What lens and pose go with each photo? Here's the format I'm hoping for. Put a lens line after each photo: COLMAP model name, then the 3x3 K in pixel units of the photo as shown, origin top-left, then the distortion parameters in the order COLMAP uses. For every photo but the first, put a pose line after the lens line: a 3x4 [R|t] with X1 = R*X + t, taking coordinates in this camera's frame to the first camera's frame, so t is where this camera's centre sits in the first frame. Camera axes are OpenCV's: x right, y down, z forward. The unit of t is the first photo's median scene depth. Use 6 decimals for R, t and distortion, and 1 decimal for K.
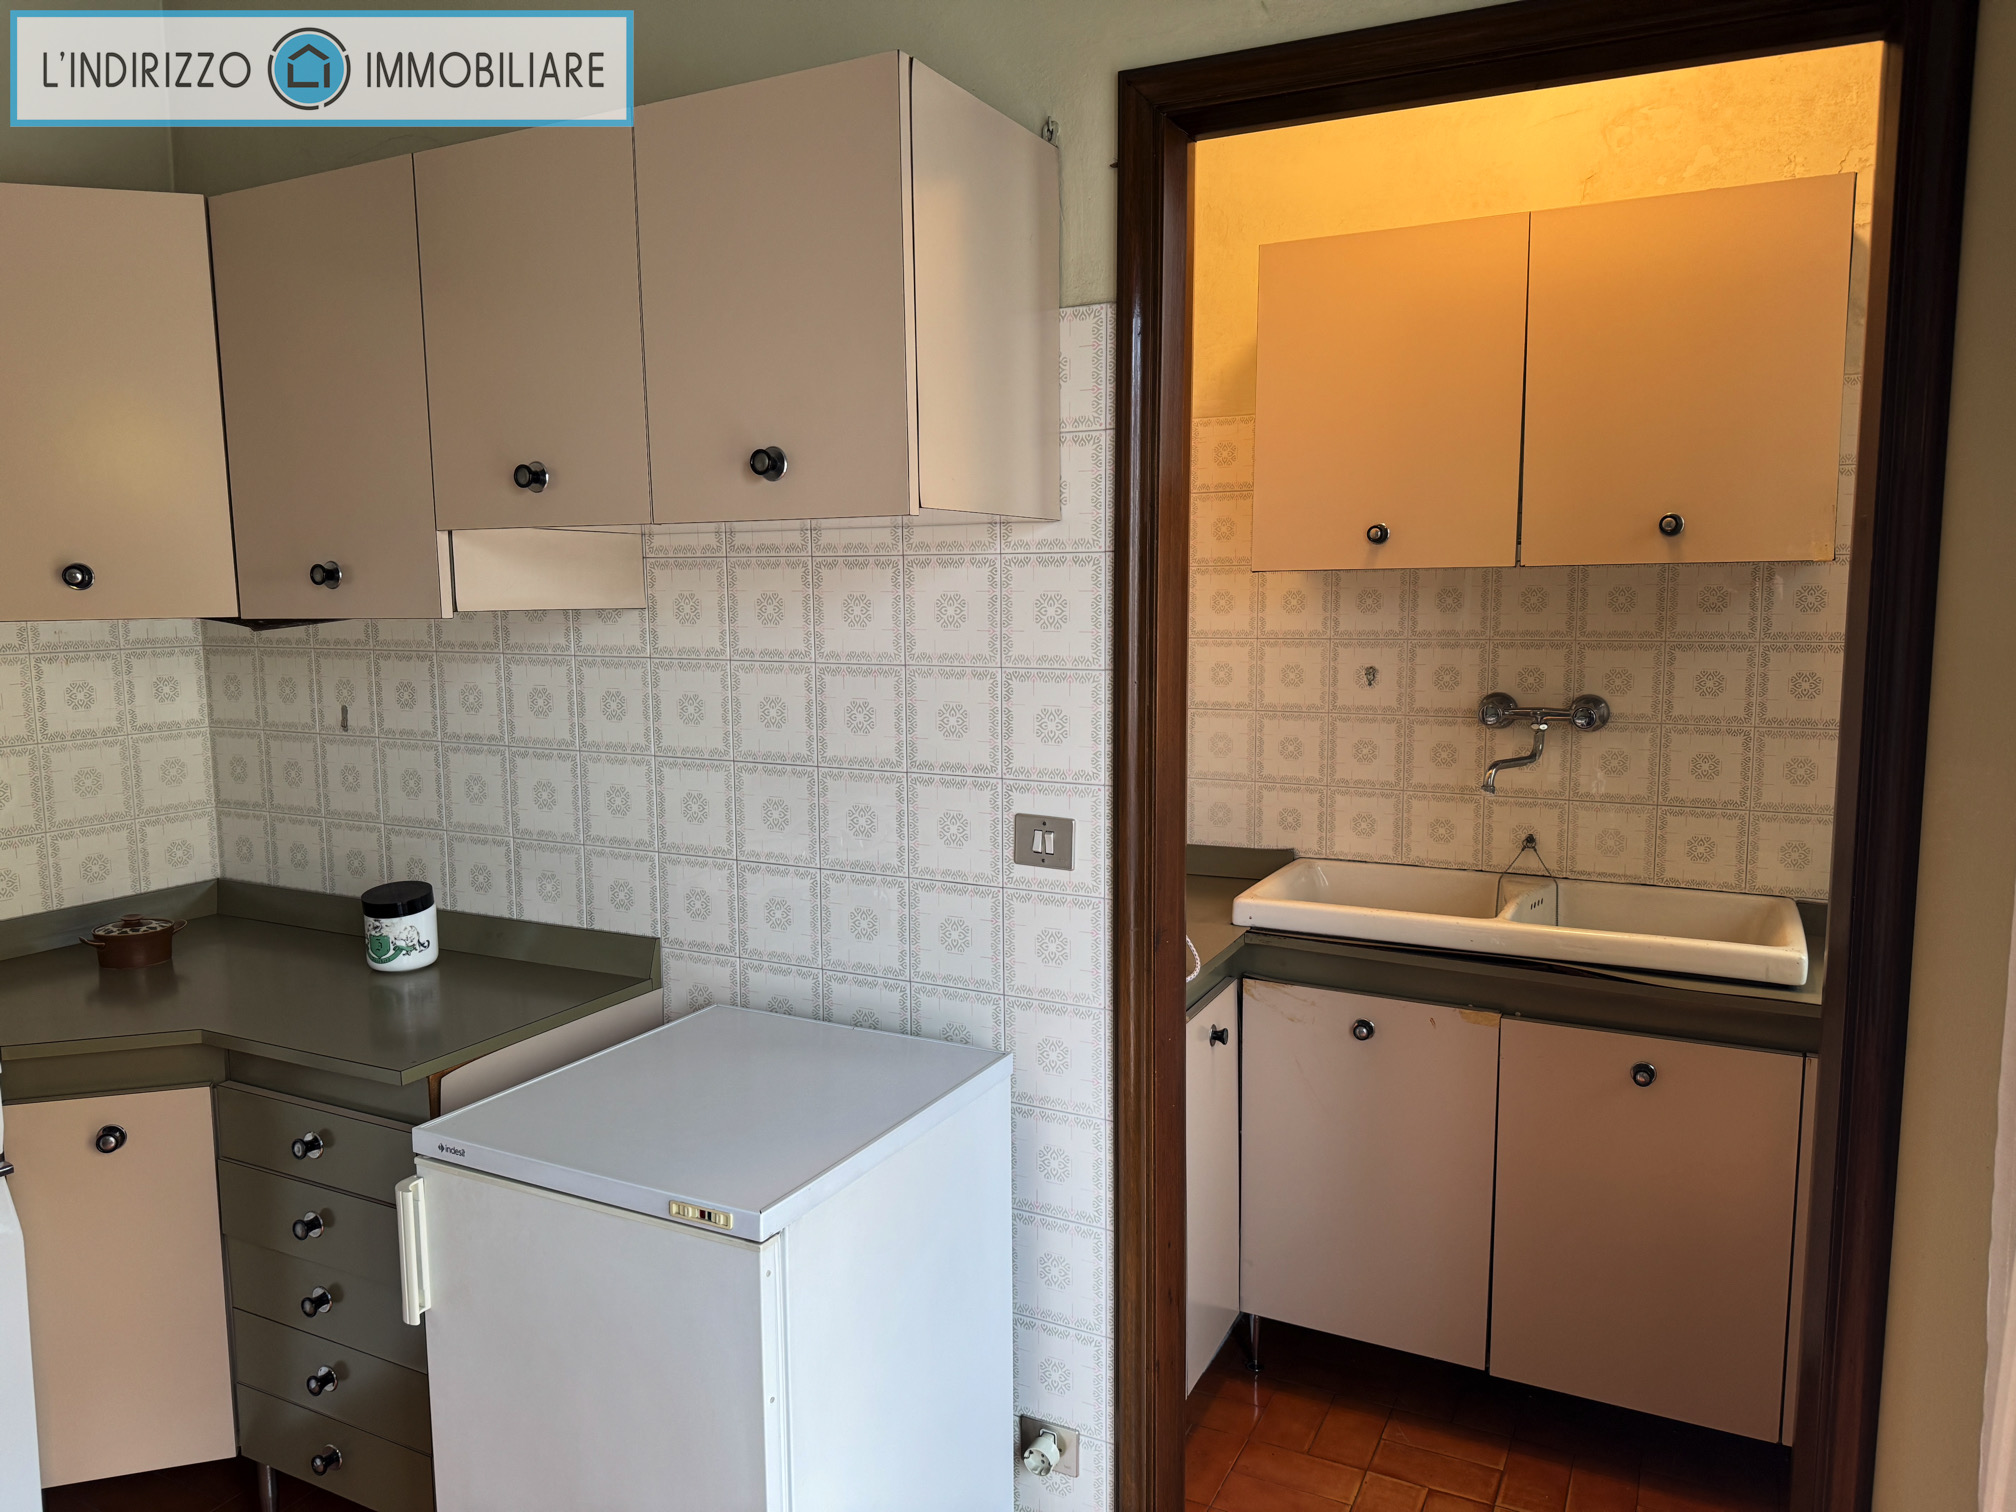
lens RADIAL K [[1399.4, 0, 1014.7], [0, 1399.4, 742.9], [0, 0, 1]] dist [0.048087, -0.054697]
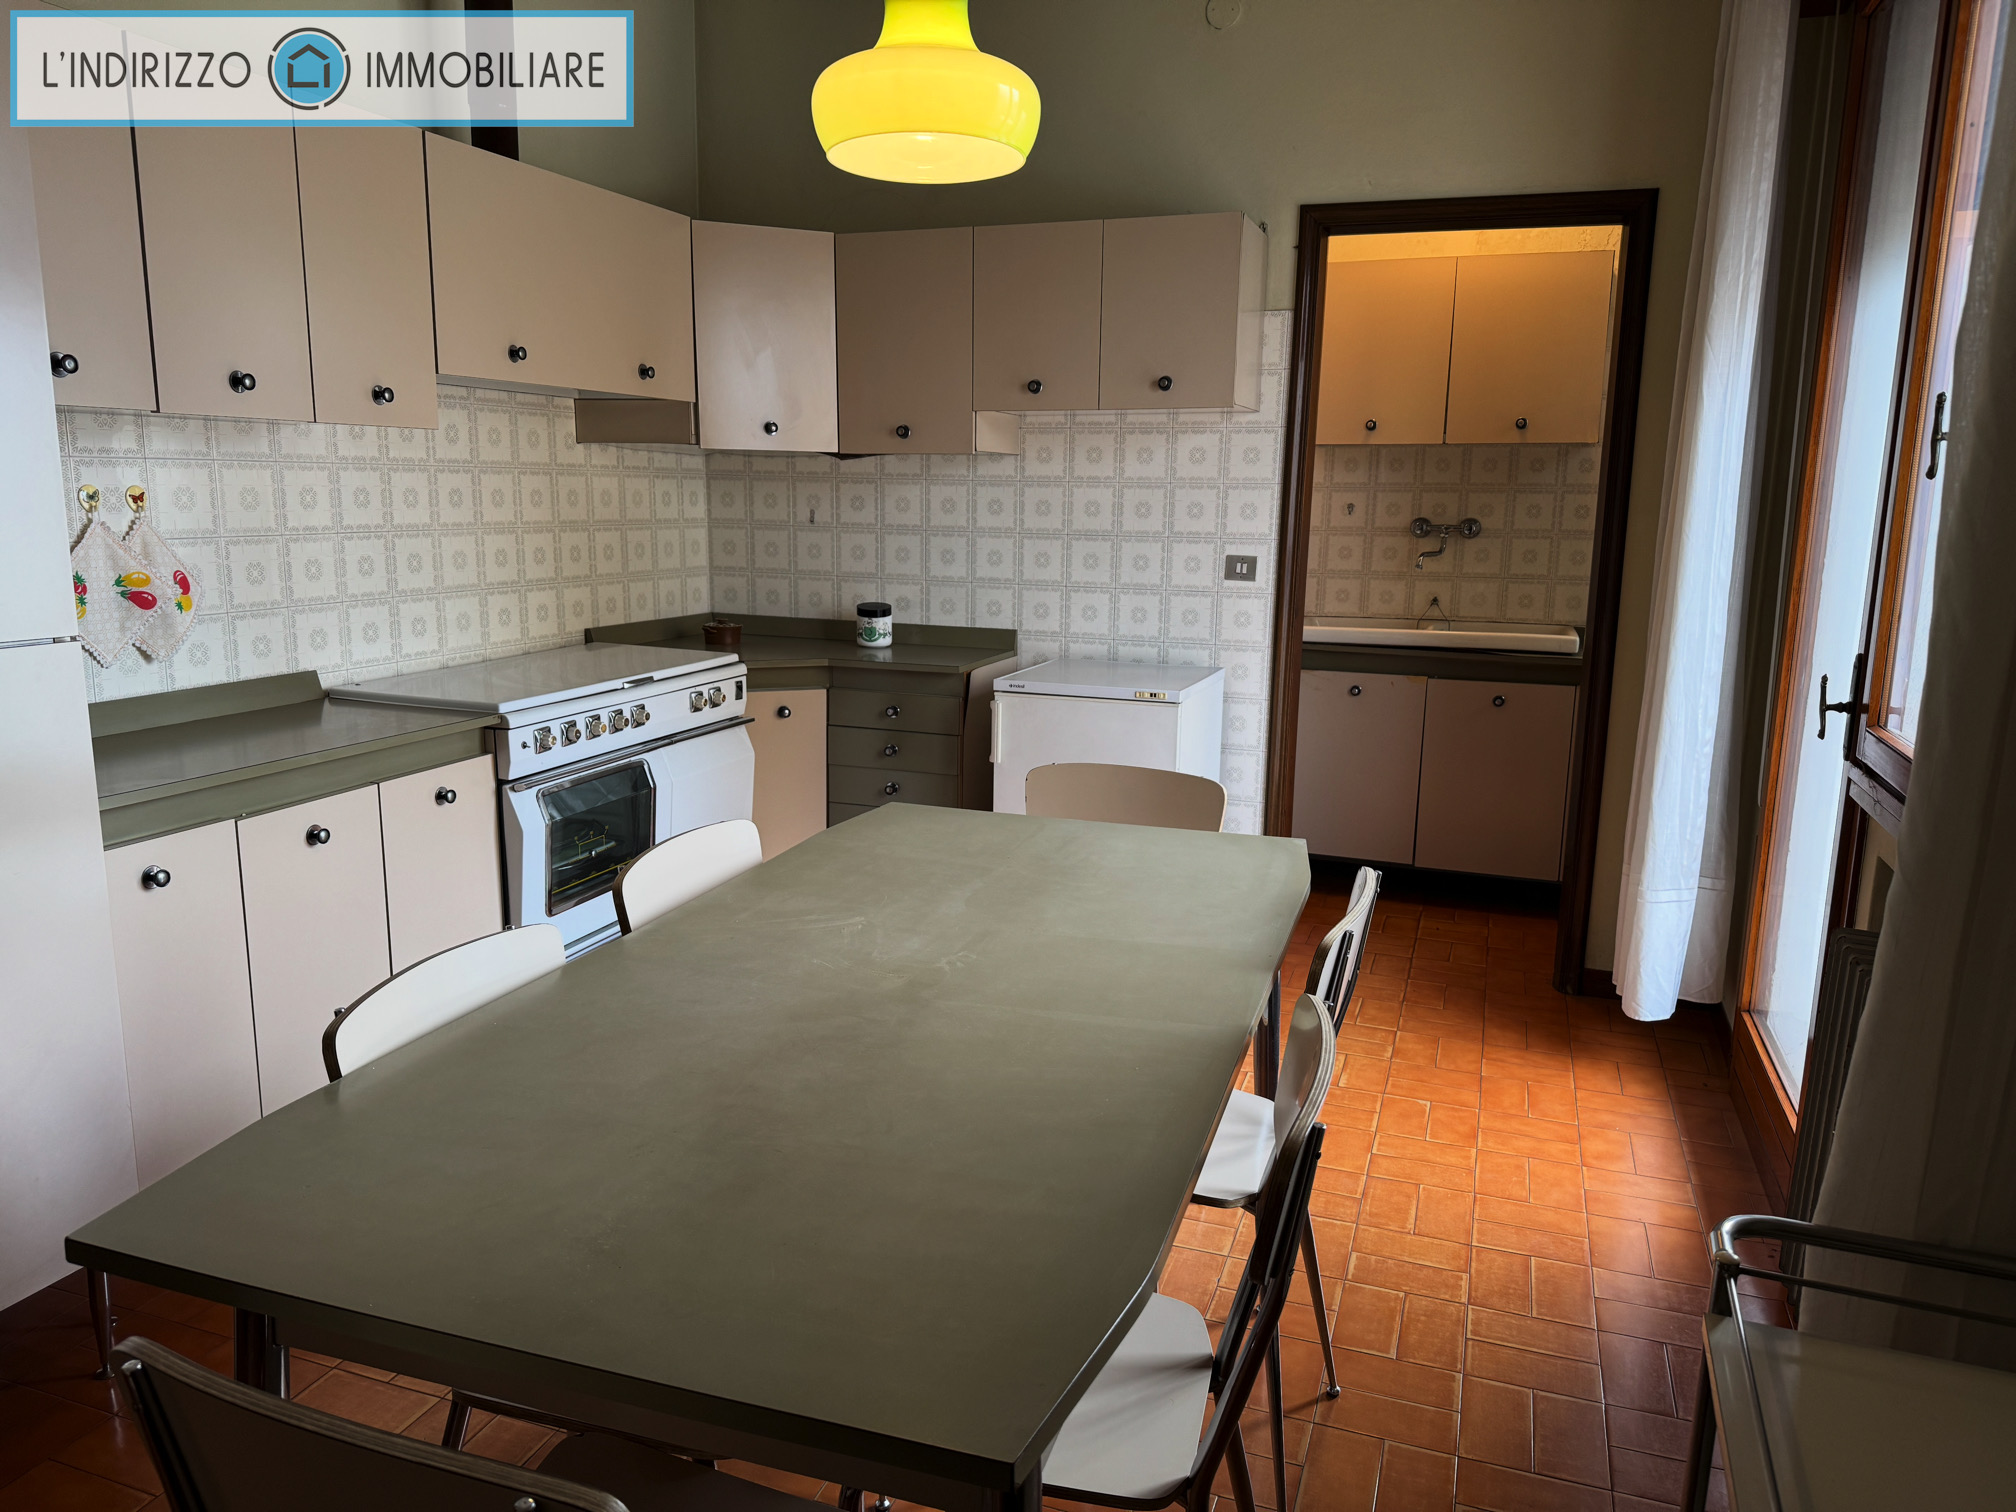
lens RADIAL K [[1399.4, 0, 1011.6], [0, 1399.4, 762.0], [0, 0, 1]] dist [0.048087, -0.054697]
pose [[0.991331, -0.004956, 0.131291, -0.502193], [-0.005845, 0.996635, 0.081757, 0.159885], [-0.131254, -0.081815, 0.987967, -0.890703]]
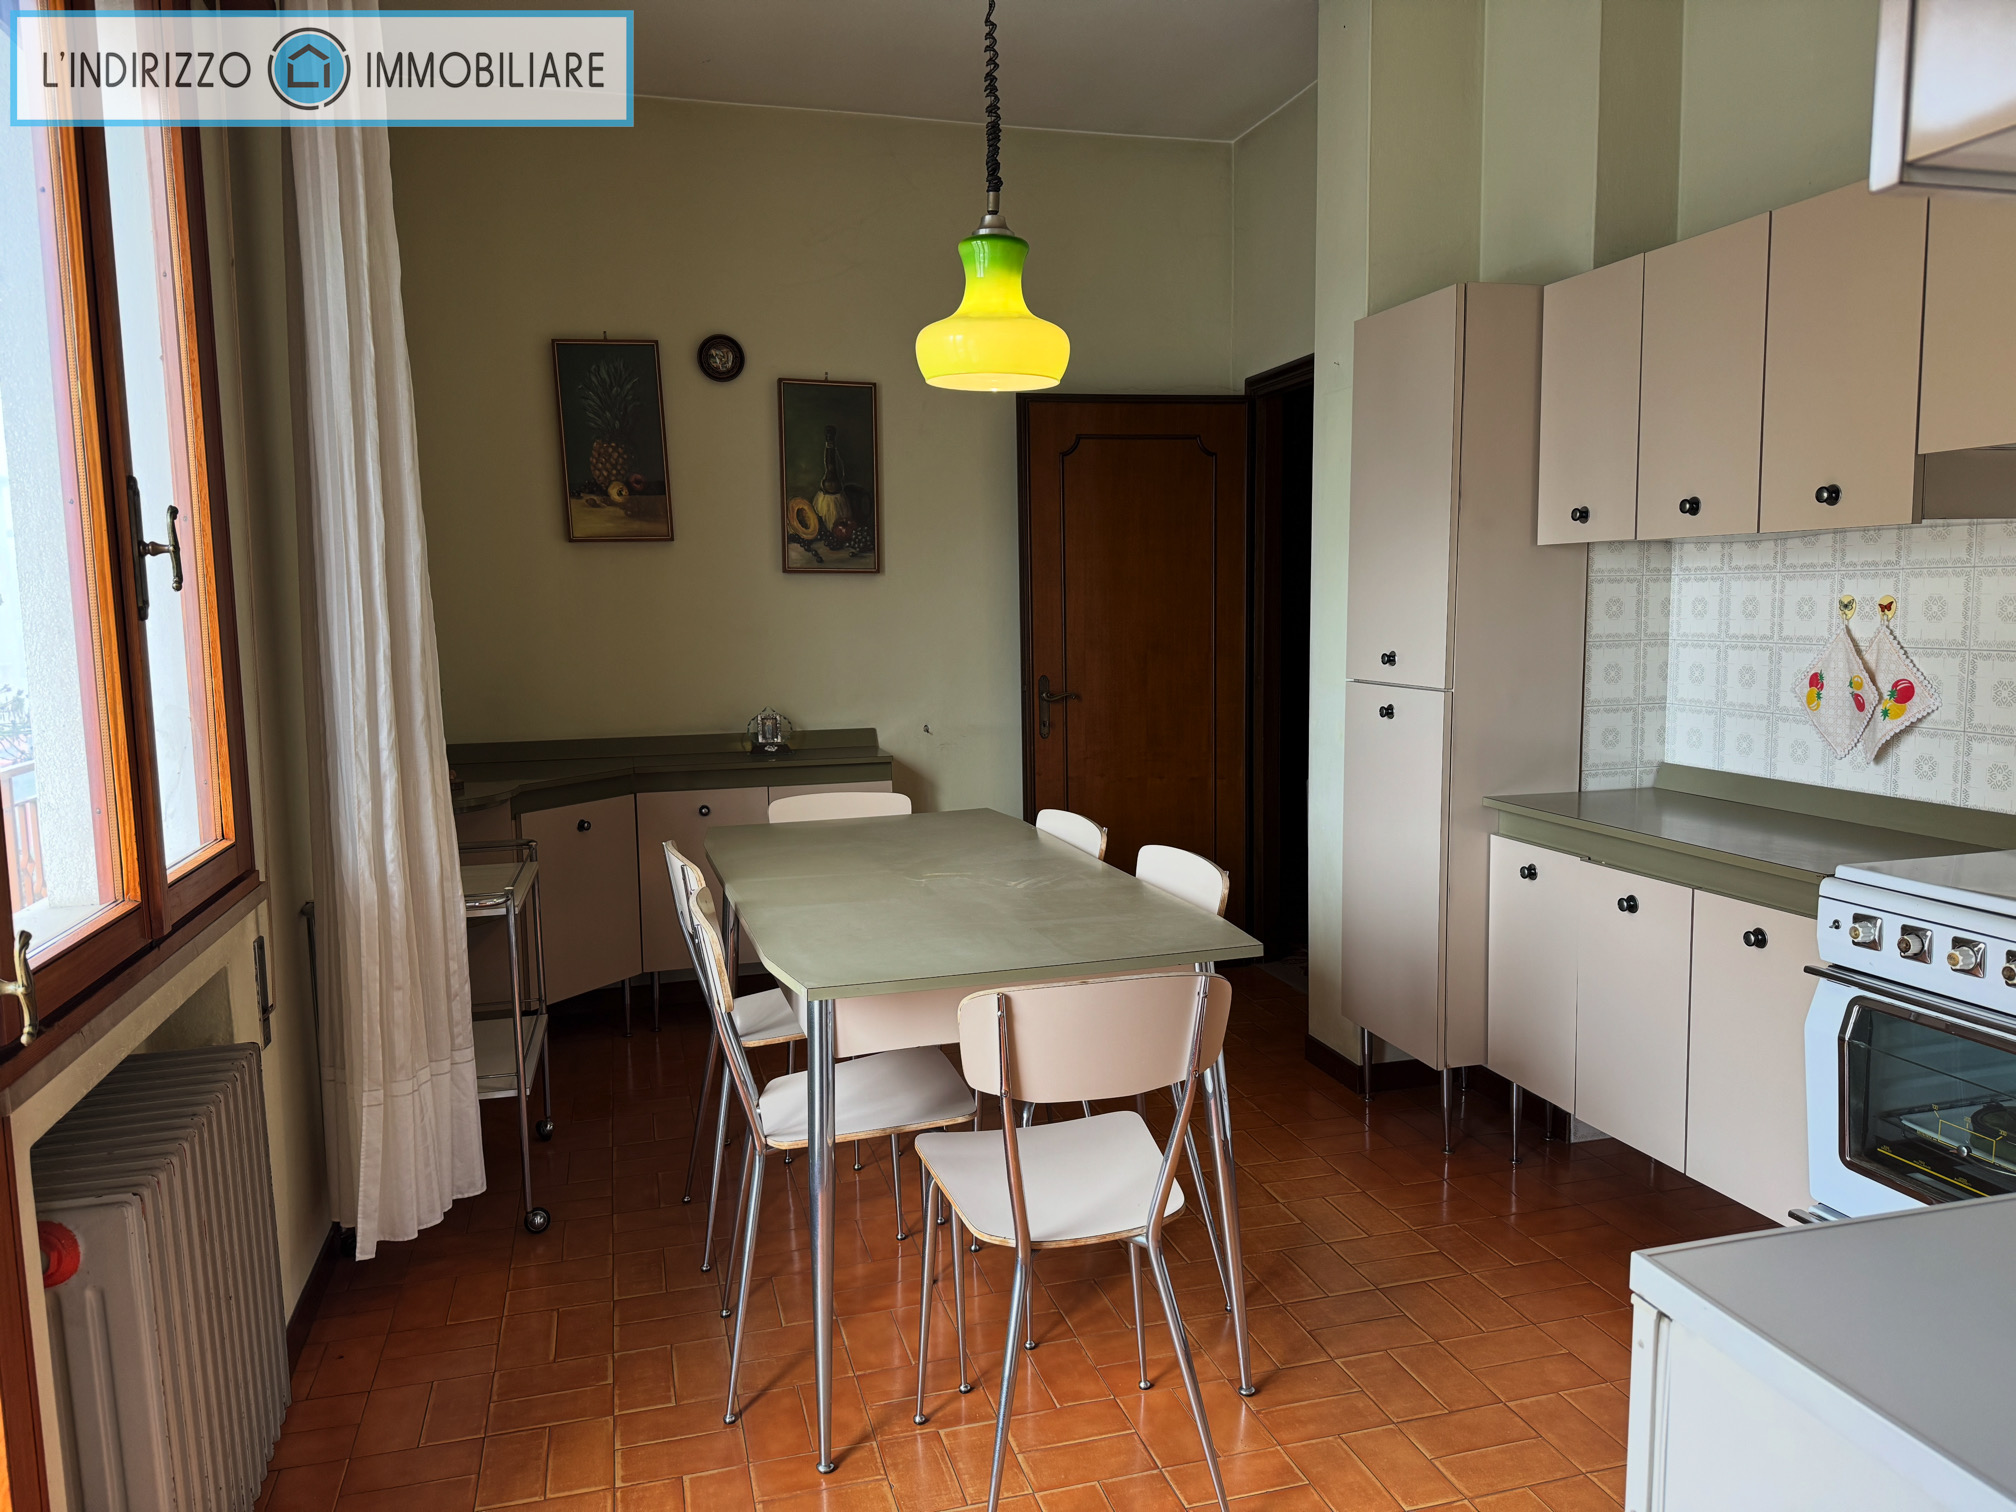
lens RADIAL K [[1399.4, 0, 1000.3], [0, 1399.4, 762.4], [0, 0, 1]] dist [0.048087, -0.054697]
pose [[-0.737235, 0.096537, -0.668704, 0.495215], [-0.056251, 0.977533, 0.203137, -0.069823], [0.673290, 0.187375, -0.715242, 1.088707]]
